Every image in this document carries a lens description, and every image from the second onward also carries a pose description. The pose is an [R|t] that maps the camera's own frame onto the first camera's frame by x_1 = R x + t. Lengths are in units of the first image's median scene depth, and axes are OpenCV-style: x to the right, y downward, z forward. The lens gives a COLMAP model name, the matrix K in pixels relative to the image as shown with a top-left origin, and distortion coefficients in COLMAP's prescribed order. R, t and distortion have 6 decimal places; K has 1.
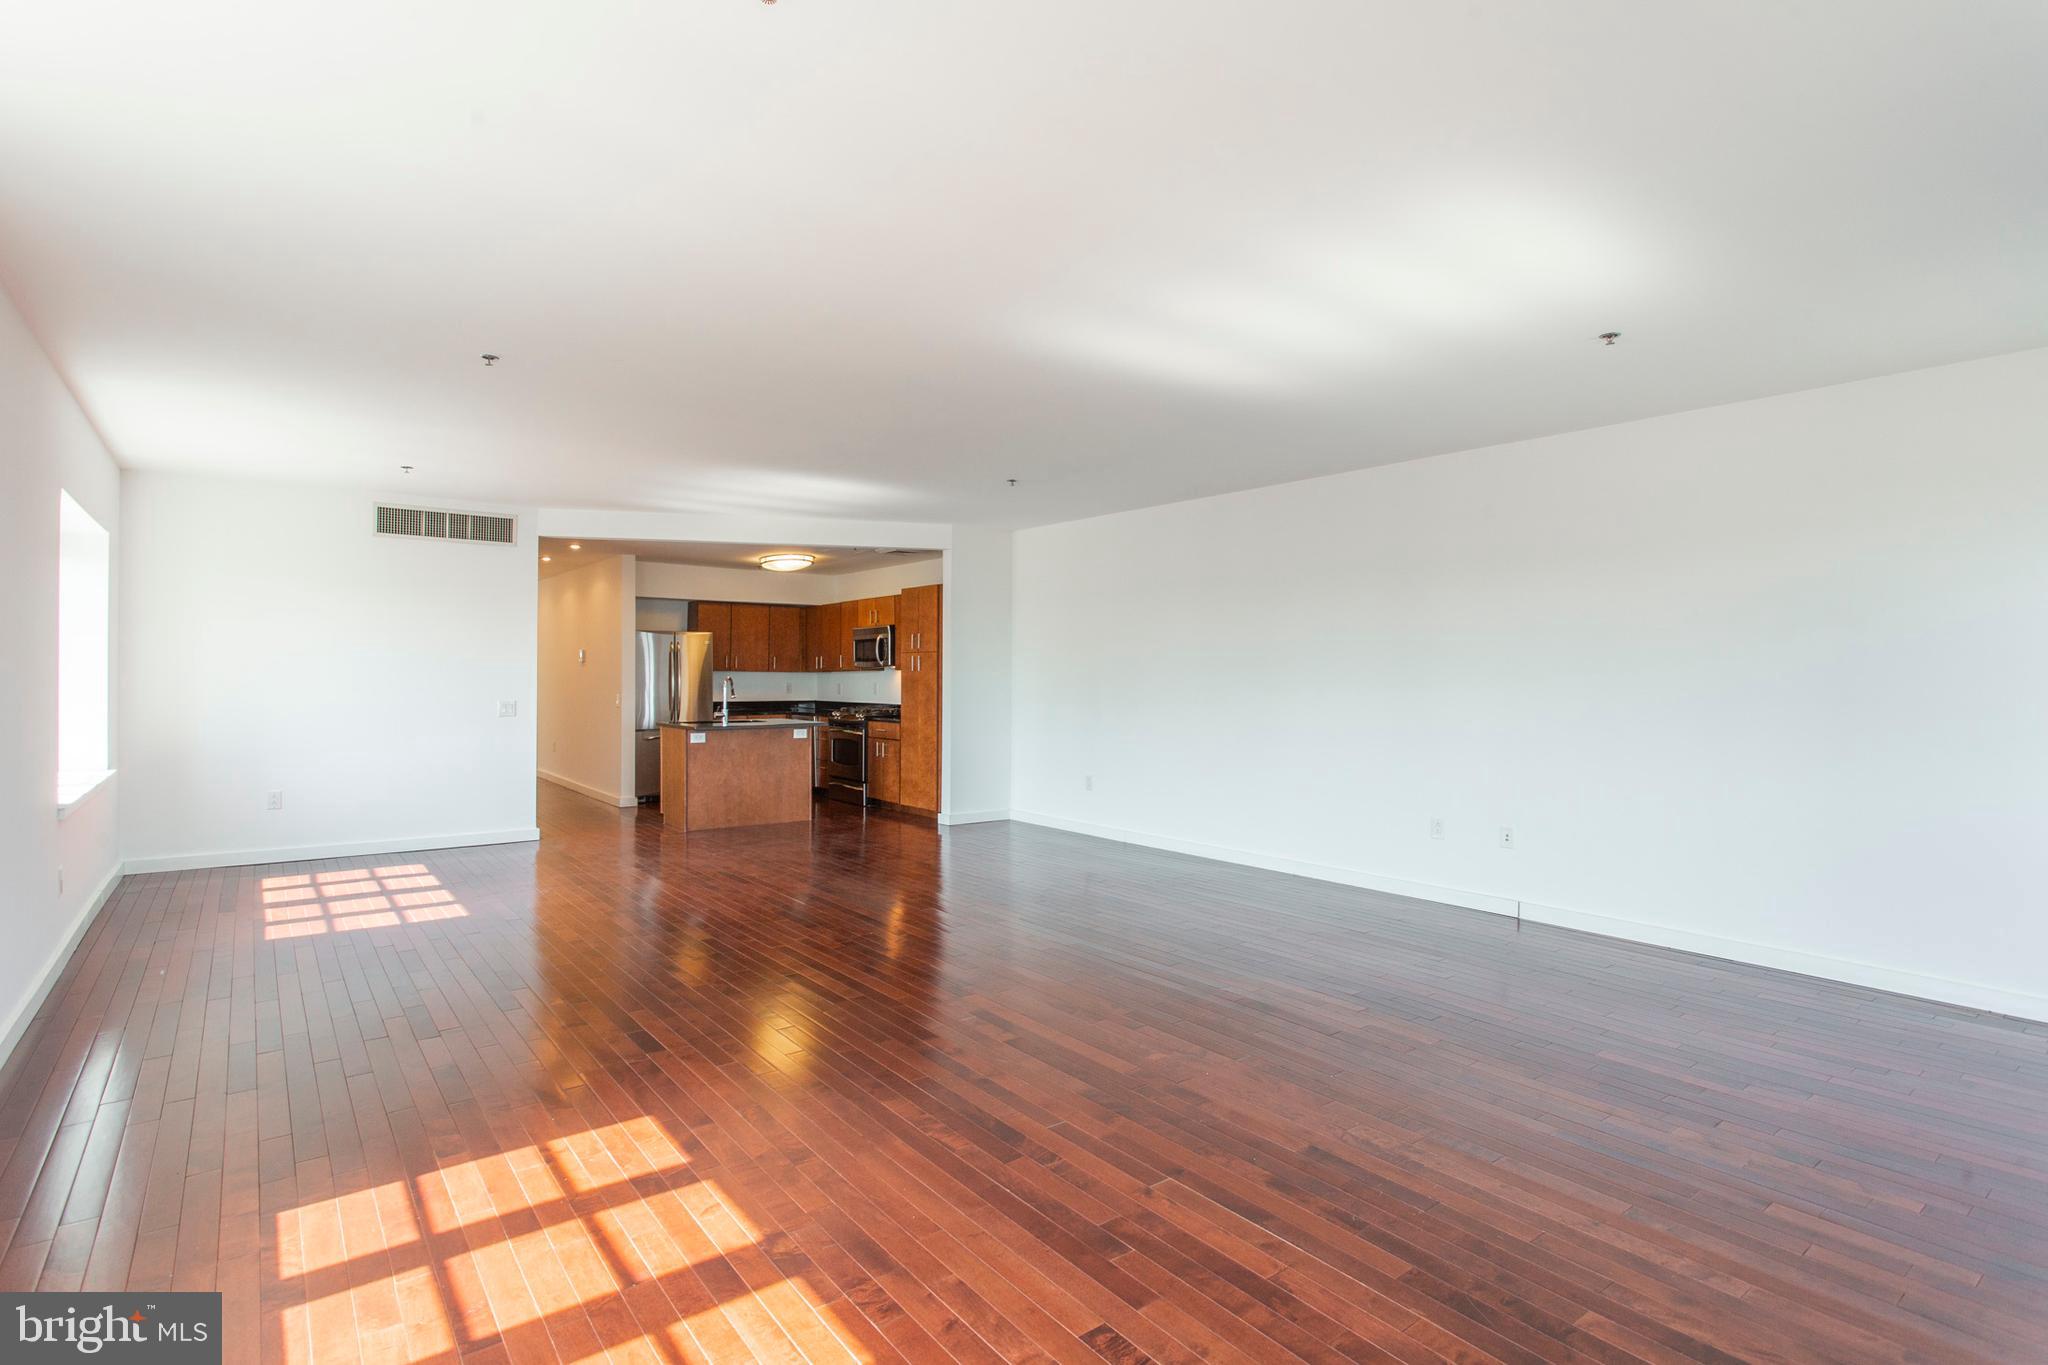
lens RADIAL K [[1002.3, 0, 1000.6], [0, 1002.3, 666.2], [0, 0, 1]] dist [-0.015902, 0.007067]
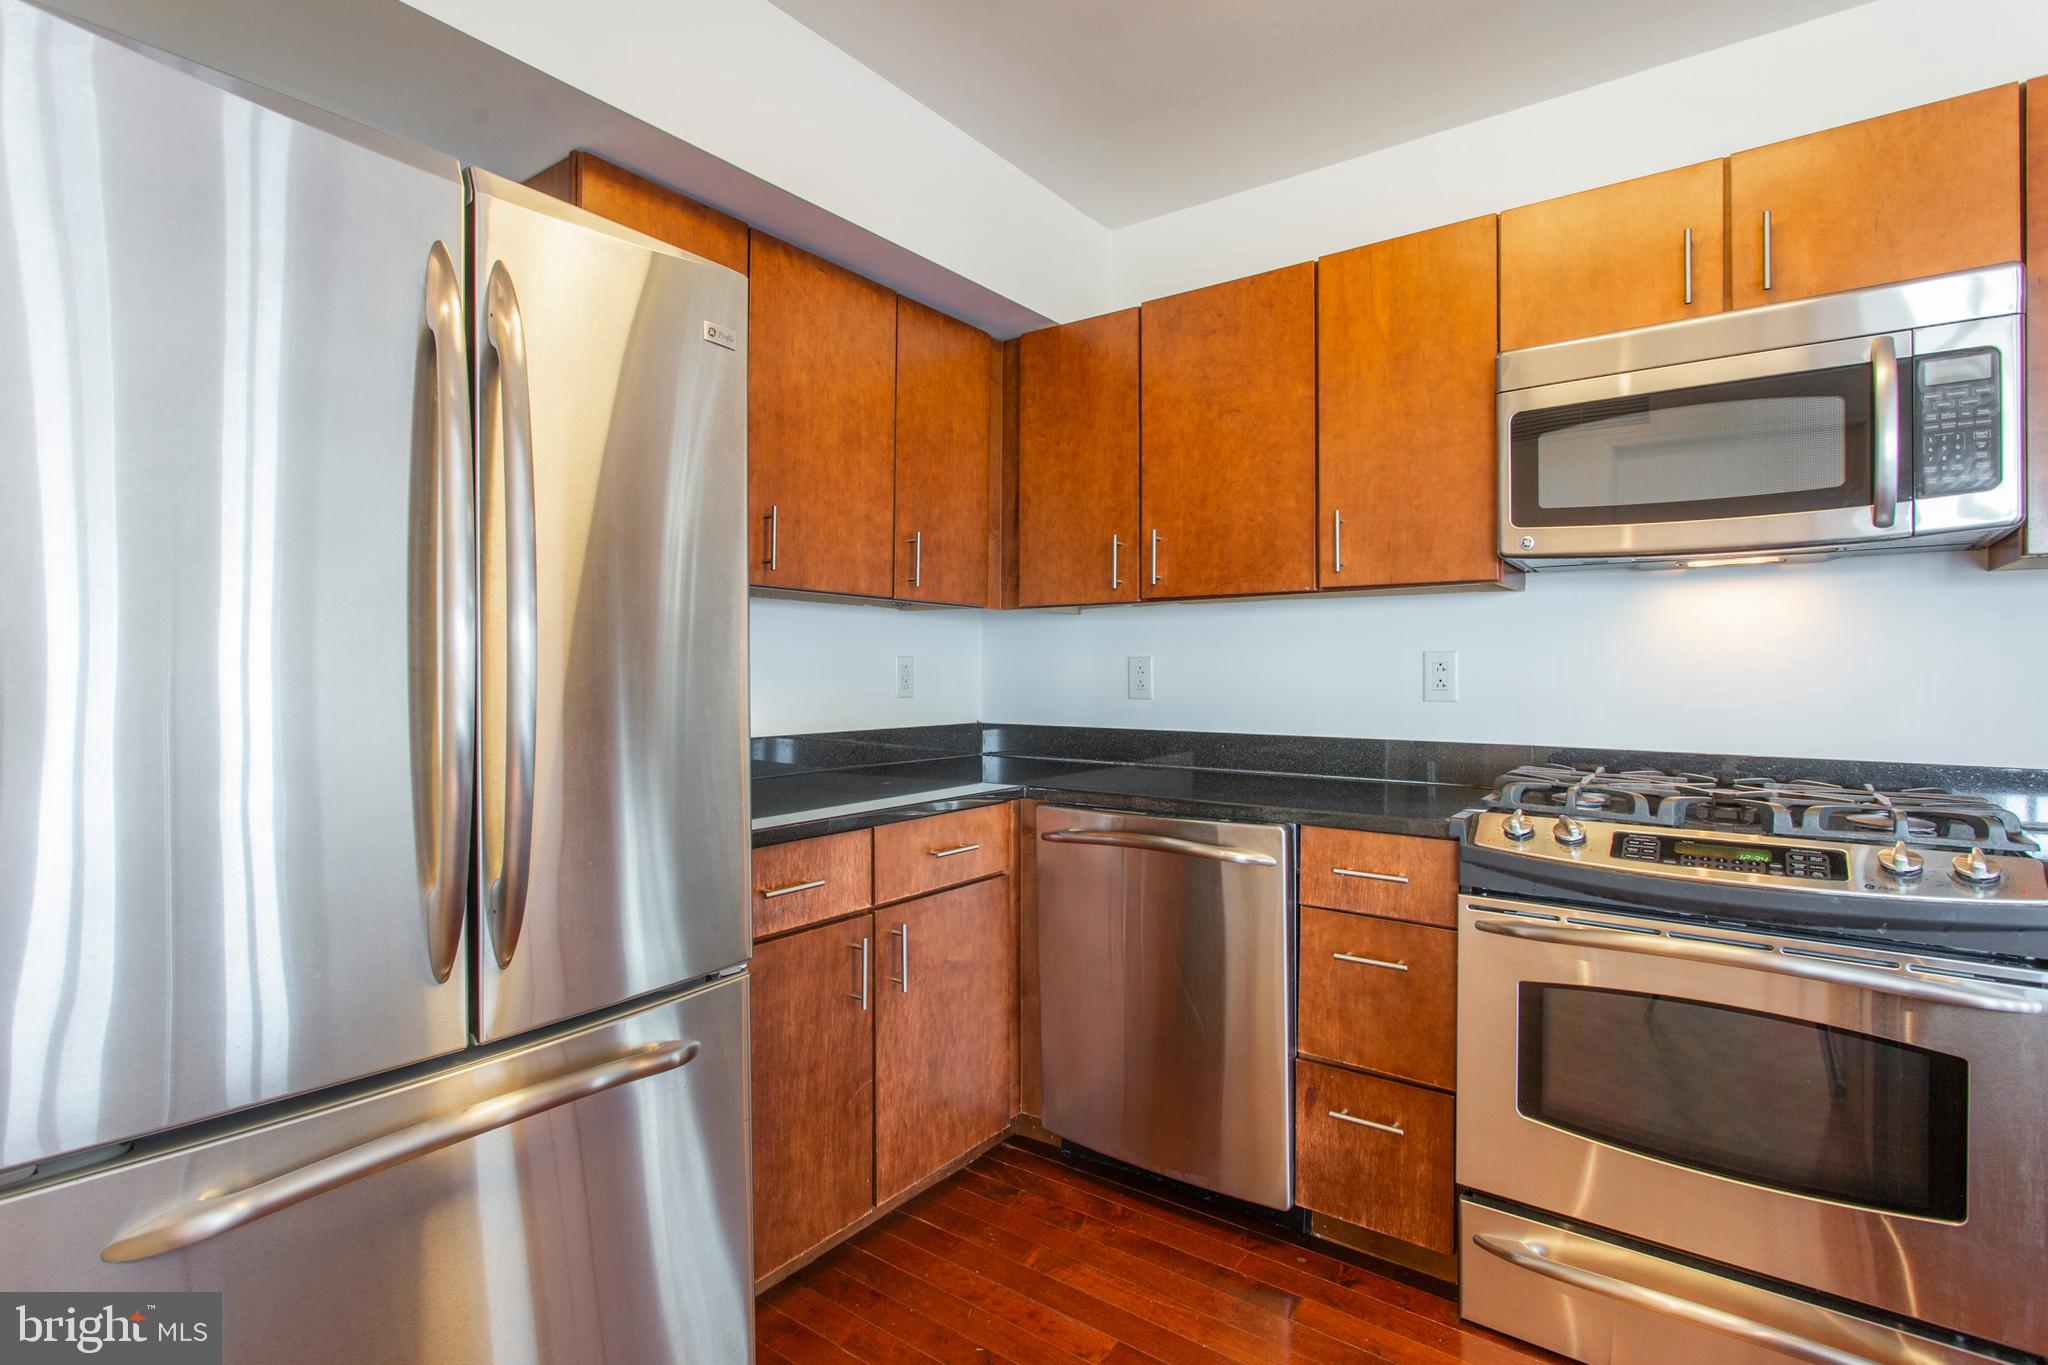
lens RADIAL K [[1002.3, 0, 1000.6], [0, 1002.3, 666.2], [0, 0, 1]] dist [-0.015902, 0.007067]
pose [[0.962504, -0.001628, 0.271263, -0.306380], [-0.001106, 0.999950, 0.009926, 0.020090], [-0.271266, -0.009854, 0.962454, 0.897769]]
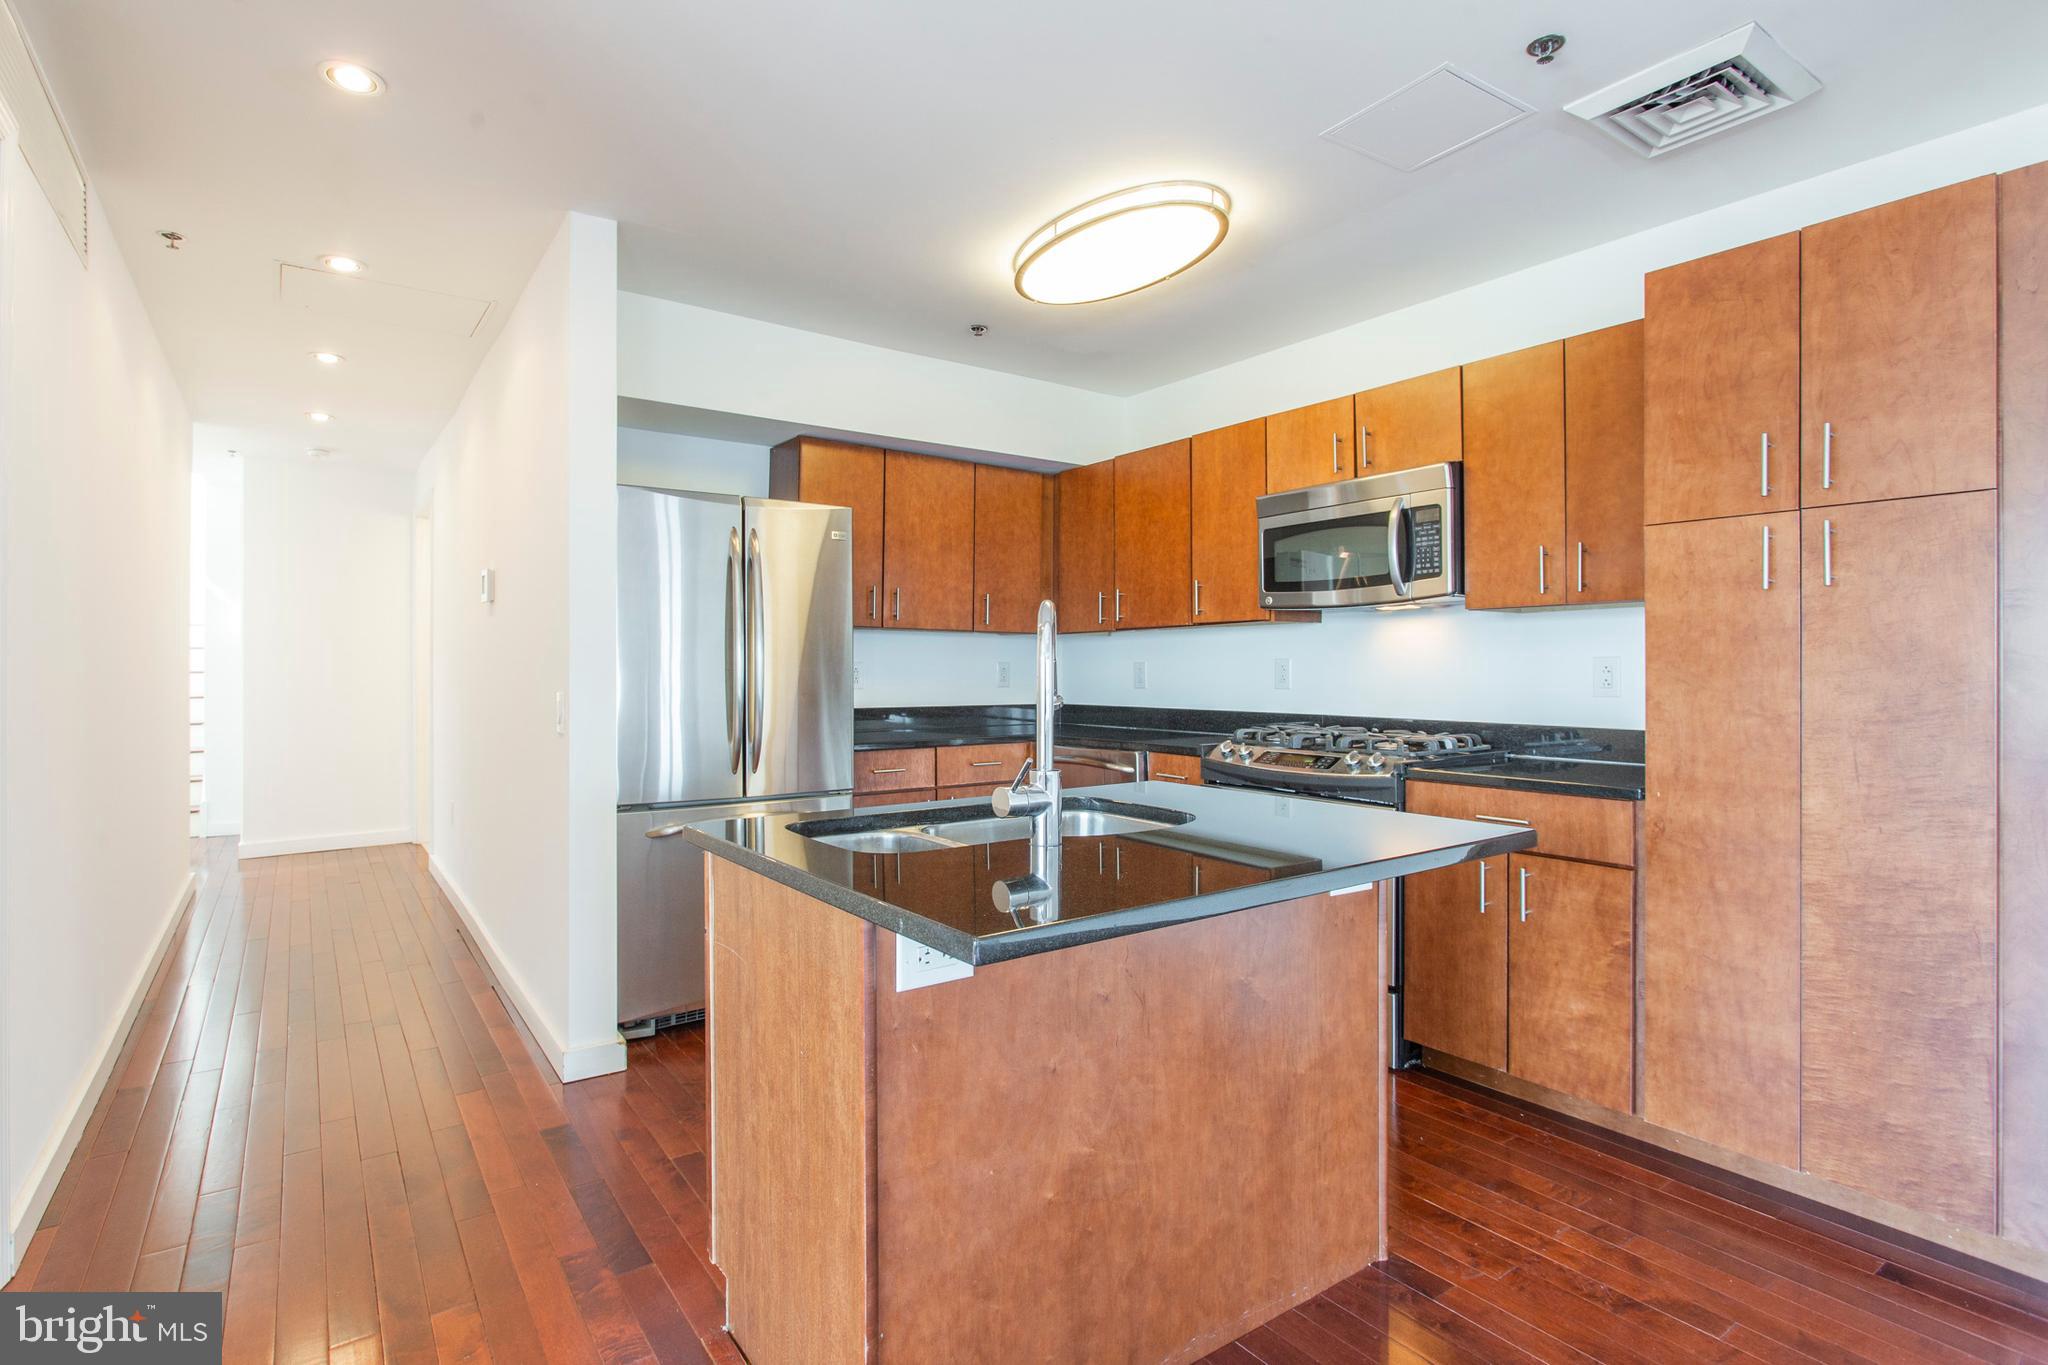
lens RADIAL K [[1011.6, 0, 1021.0], [0, 1011.6, 666.0], [0, 0, 1]] dist [-0.005129, 0.001862]
pose [[0.999829, -0.004062, -0.018027, -0.235198], [0.004181, 0.999969, 0.006600, 0.018595], [0.017999, -0.006674, 0.999816, 0.688035]]
